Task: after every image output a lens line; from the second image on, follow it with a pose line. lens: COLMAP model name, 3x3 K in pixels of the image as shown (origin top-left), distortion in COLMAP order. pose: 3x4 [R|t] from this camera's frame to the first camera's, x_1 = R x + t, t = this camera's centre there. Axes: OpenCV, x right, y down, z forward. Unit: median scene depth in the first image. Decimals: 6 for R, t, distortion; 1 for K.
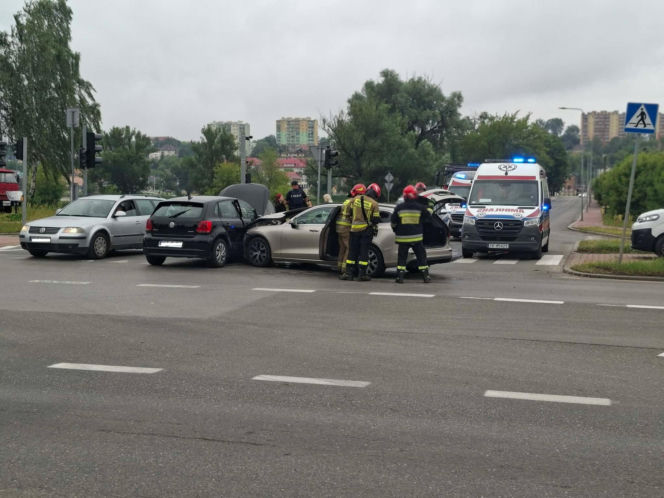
lens RADIAL K [[906.9, 0, 347.7], [0, 906.9, 236.0], [0, 0, 1]] dist [0.188147, -0.504485]
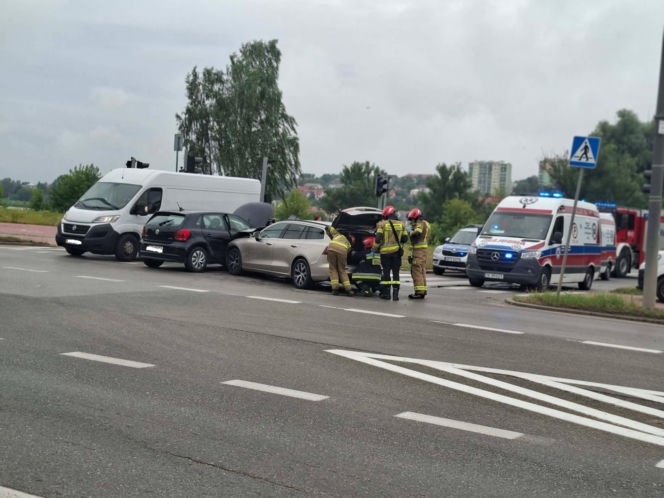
lens RADIAL K [[908.1, 0, 342.3], [0, 908.1, 239.1], [0, 0, 1]] dist [0.170639, -0.373353]
pose [[0.955167, 0.058529, -0.290226, 0.101464], [-0.069939, 0.997127, -0.029087, 0.003938], [0.287690, 0.048081, 0.956516, -0.007399]]
